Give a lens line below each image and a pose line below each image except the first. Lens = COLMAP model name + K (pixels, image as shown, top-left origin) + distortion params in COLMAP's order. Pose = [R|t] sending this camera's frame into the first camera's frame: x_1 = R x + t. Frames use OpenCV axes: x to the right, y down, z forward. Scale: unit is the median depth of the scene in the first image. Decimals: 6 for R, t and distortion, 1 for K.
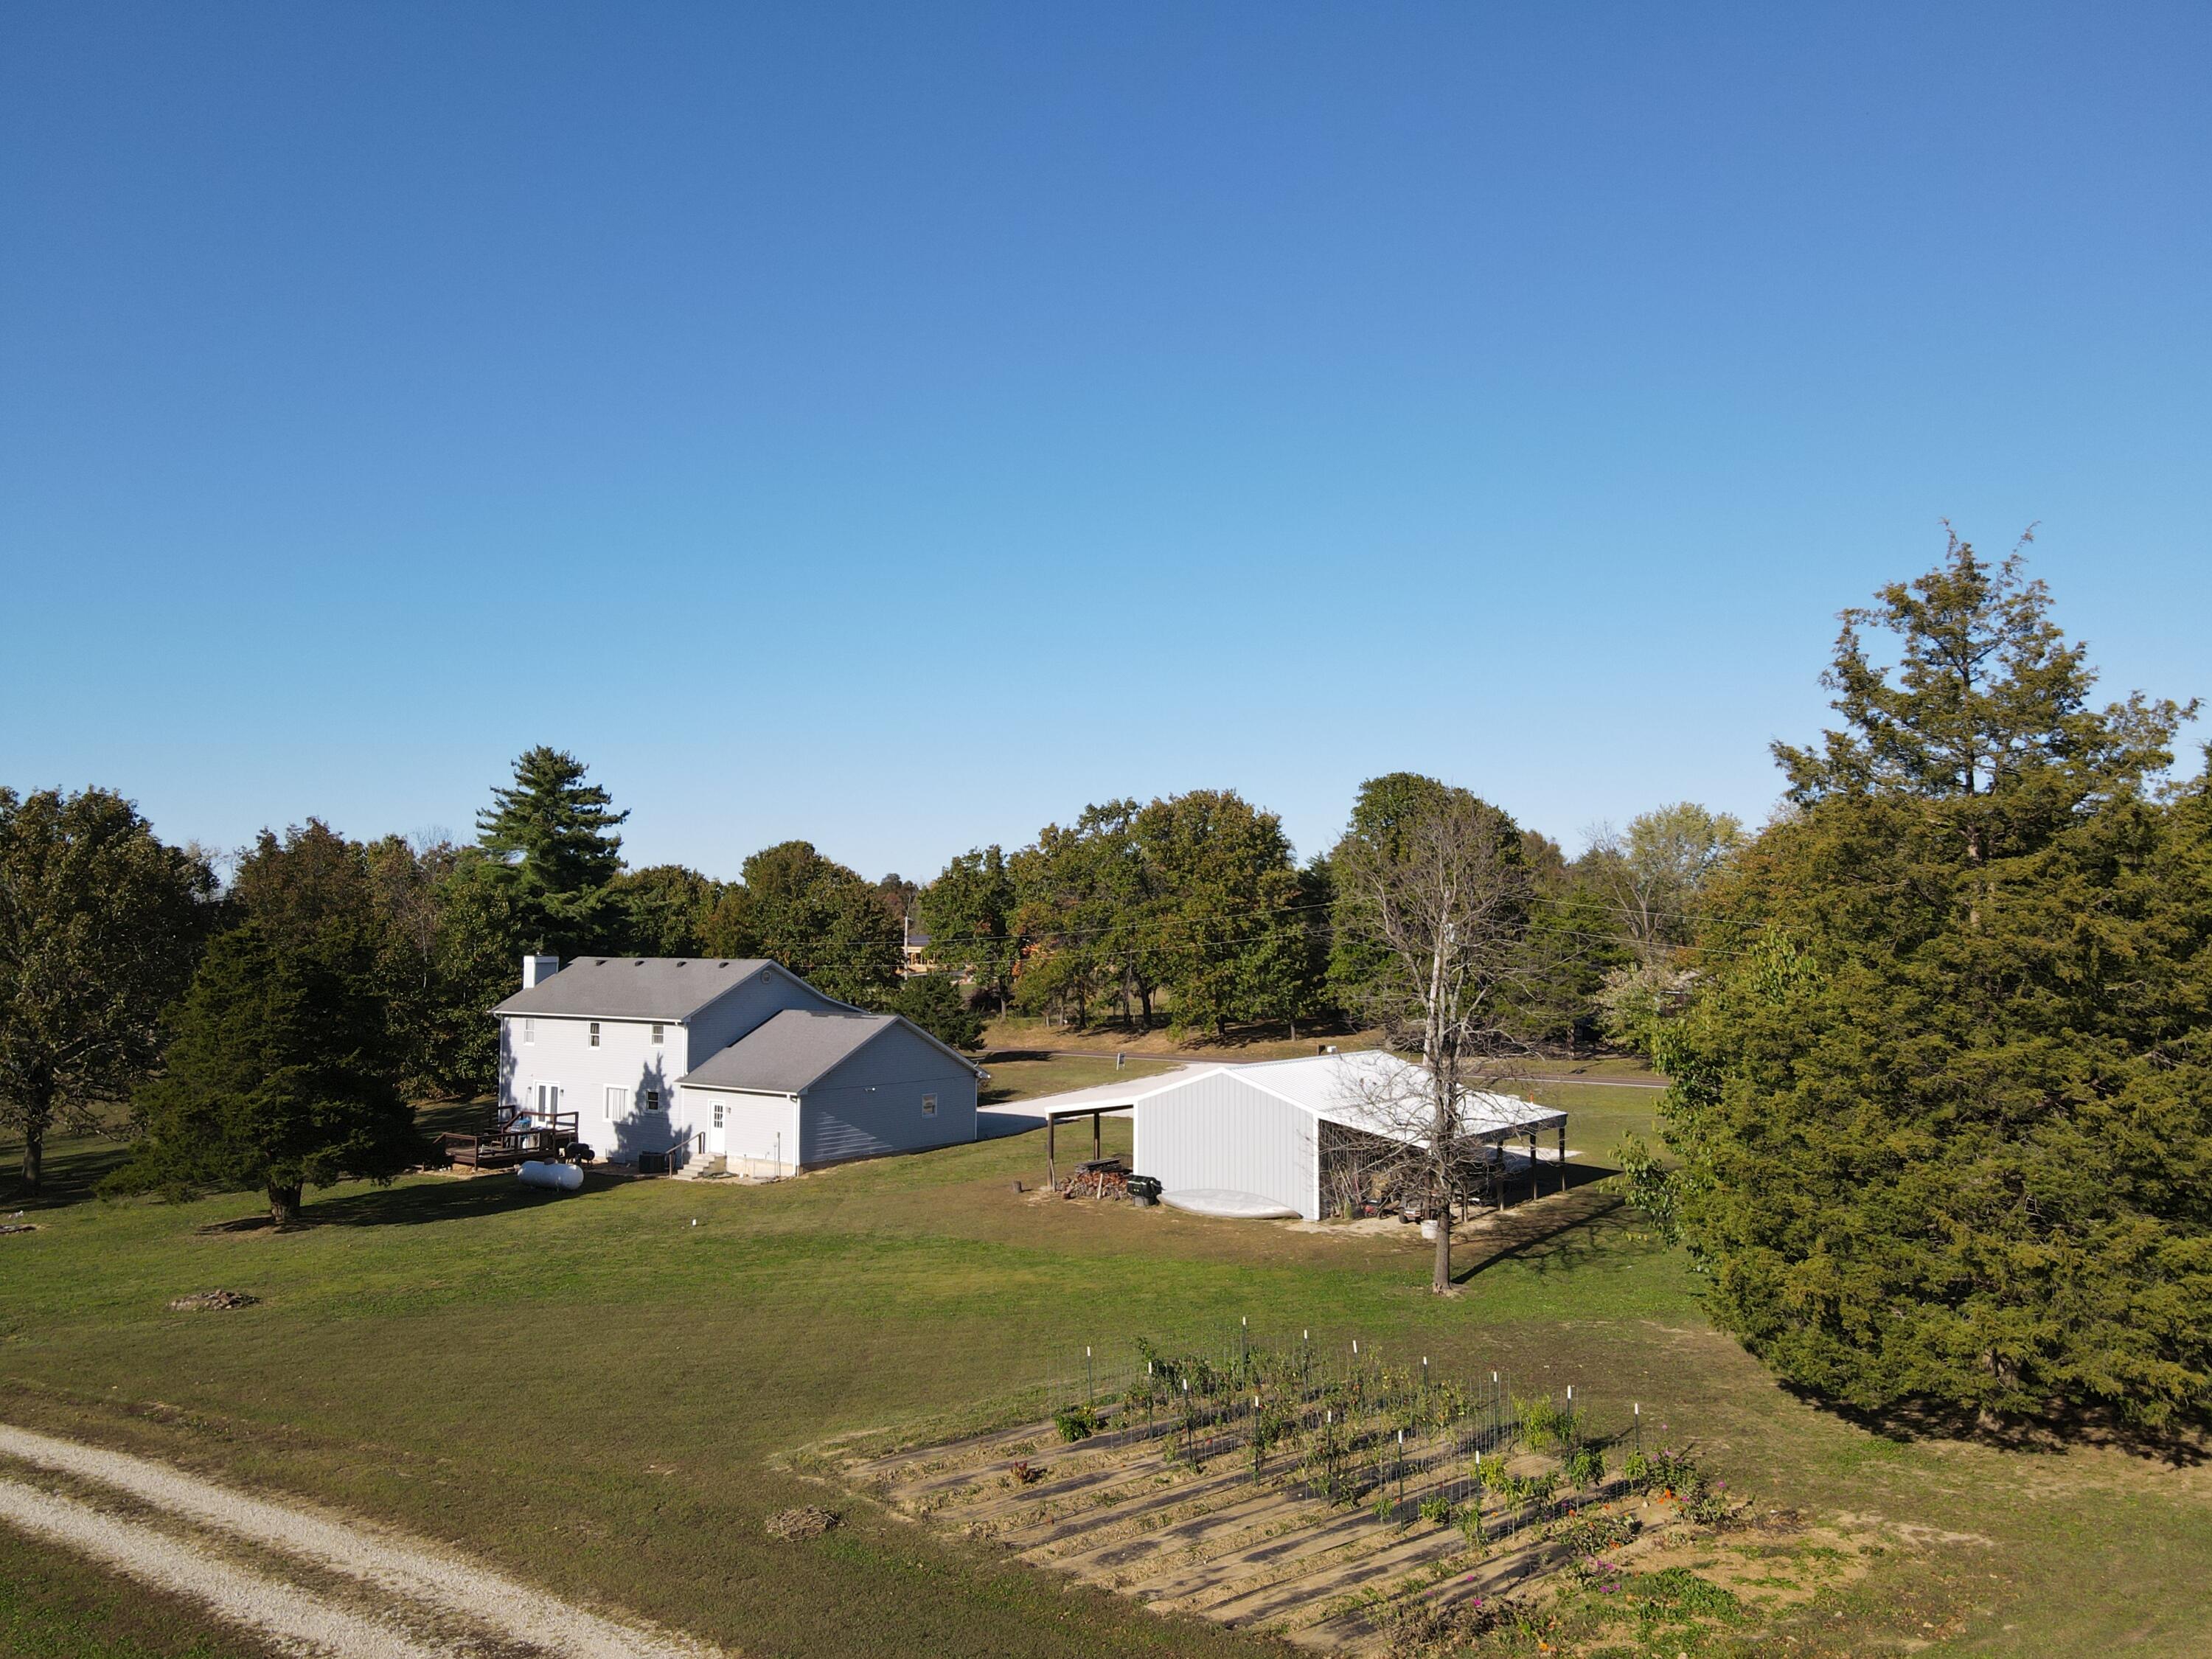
lens RADIAL K [[1596.3, 0, 1107.4], [0, 1596.3, 835.8], [0, 0, 1]] dist [0.030379, -0.001369]
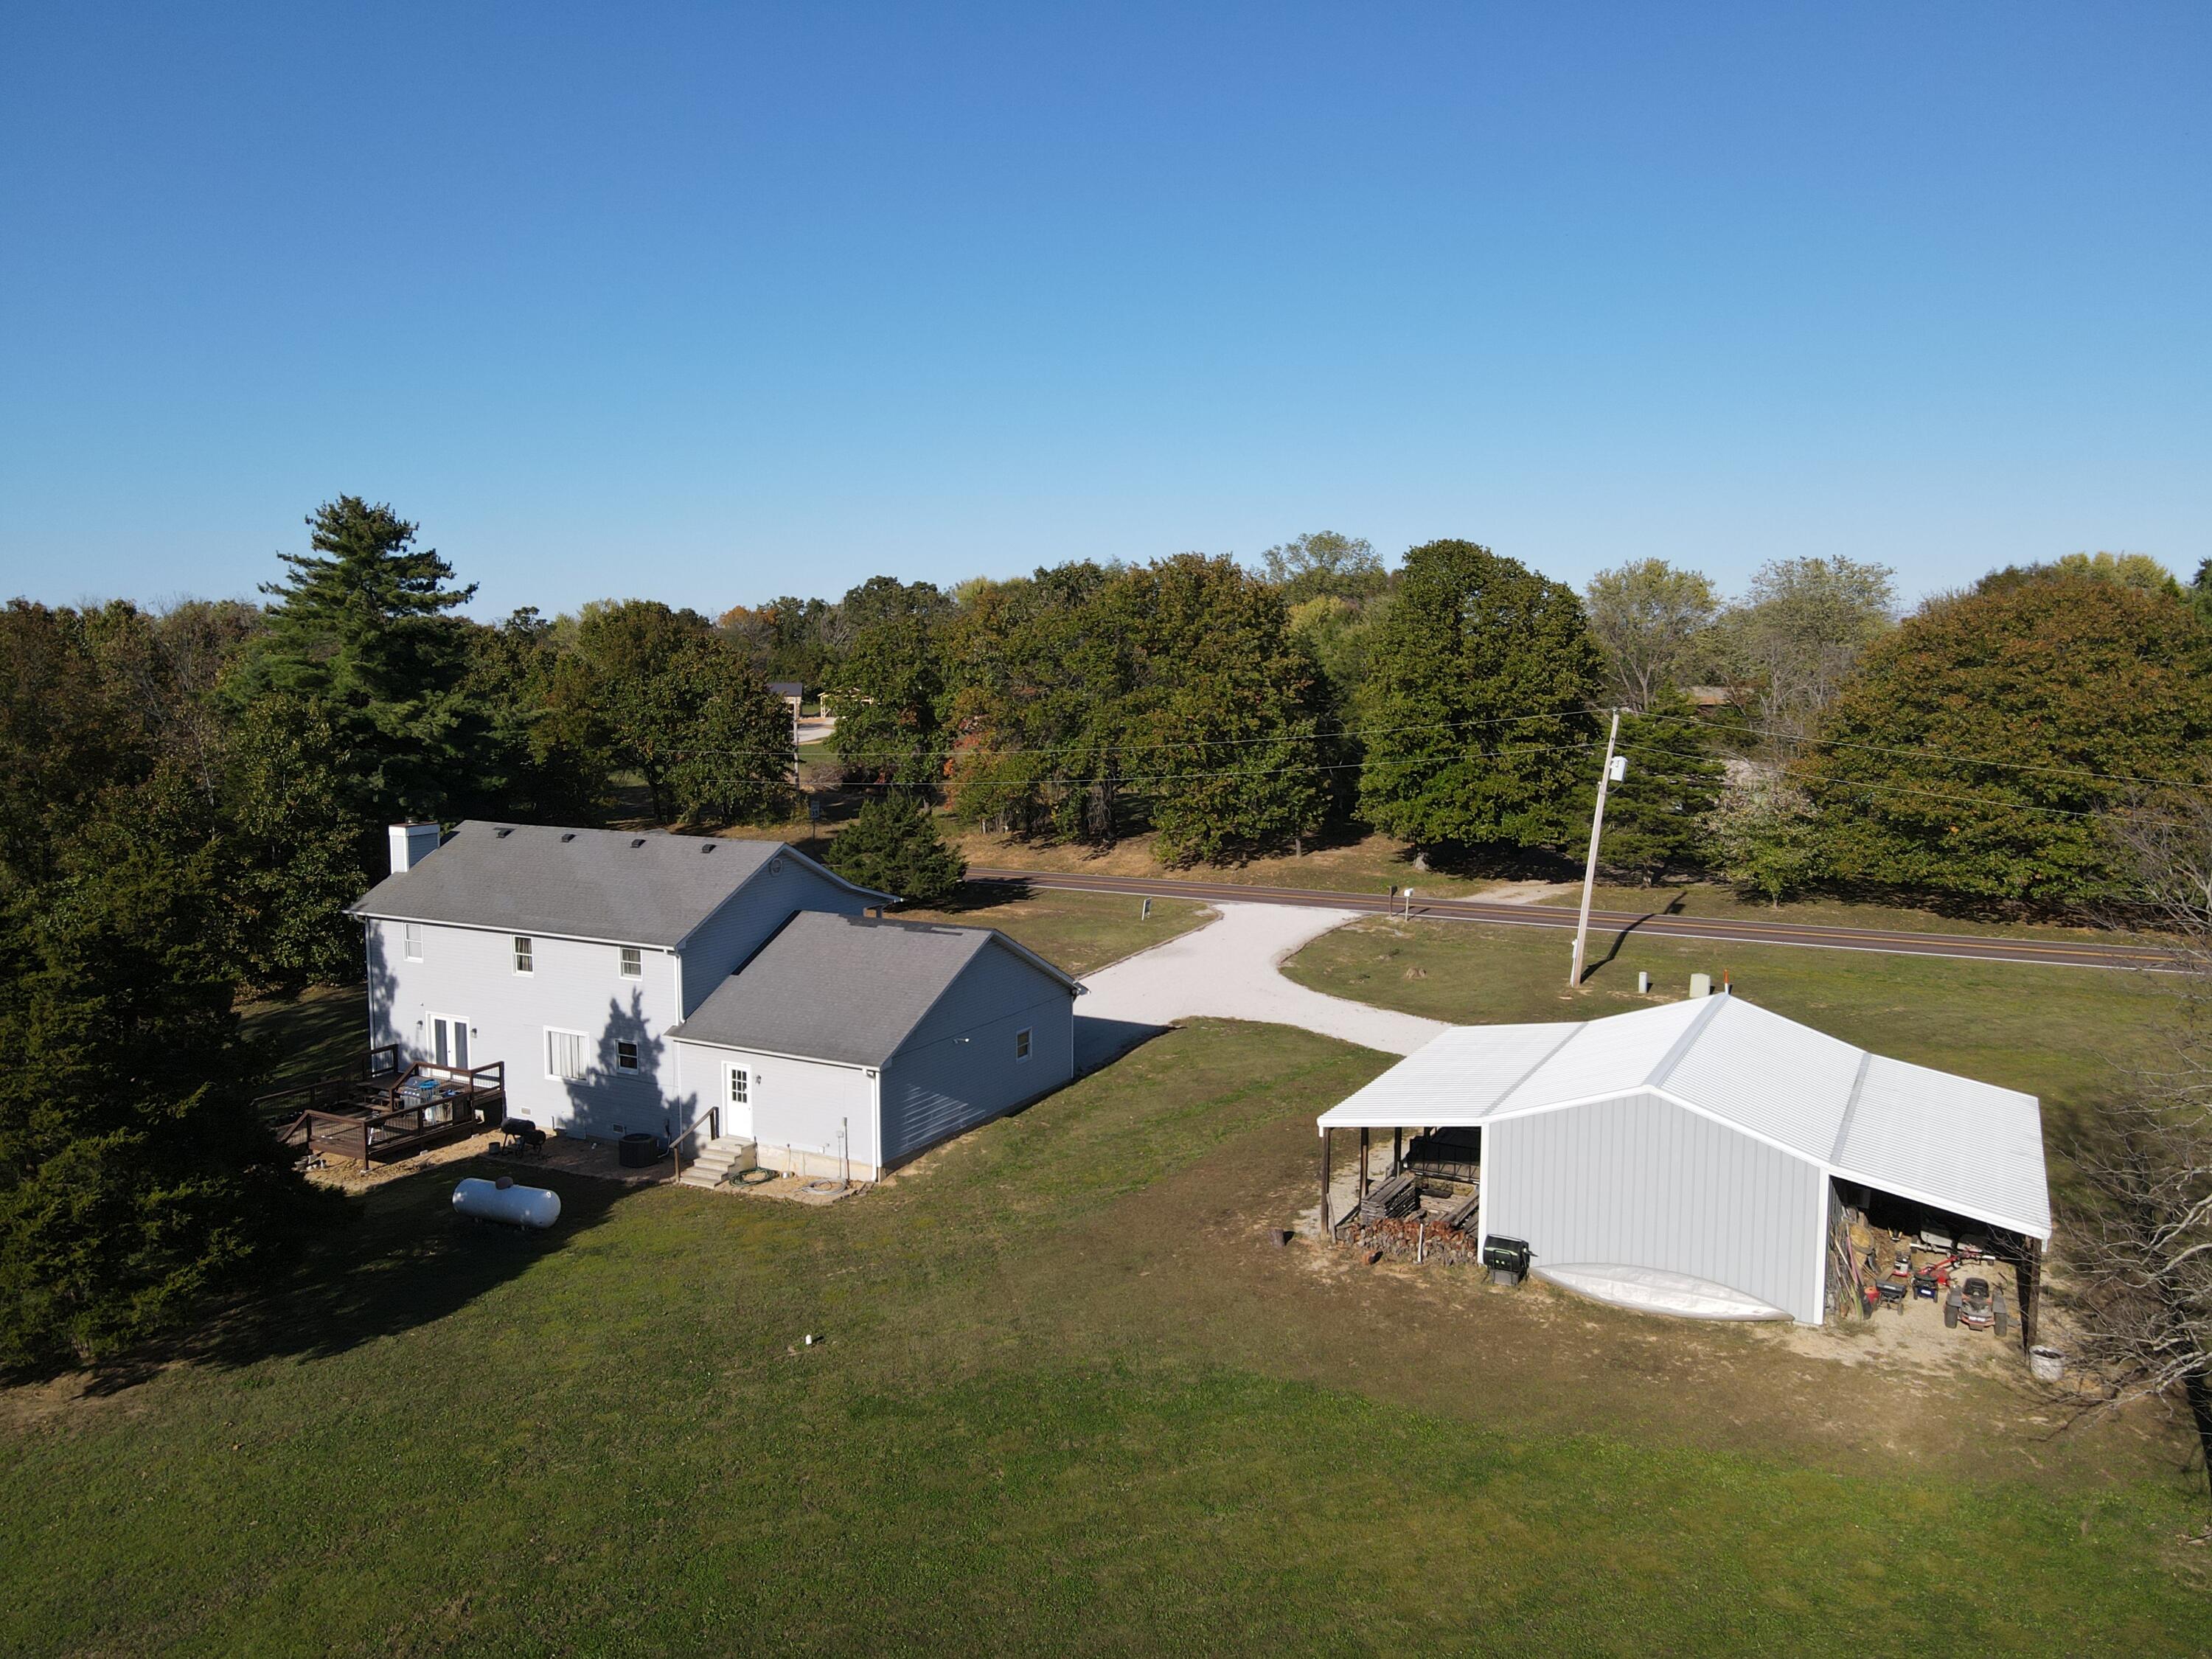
lens RADIAL K [[1596.3, 0, 1107.1], [0, 1596.3, 819.4], [0, 0, 1]] dist [0.030379, -0.001369]
pose [[0.988708, -0.016704, 0.148919, -0.150151], [-0.008240, 0.986204, 0.165331, -0.041966], [-0.149626, -0.164691, 0.974930, 0.259789]]
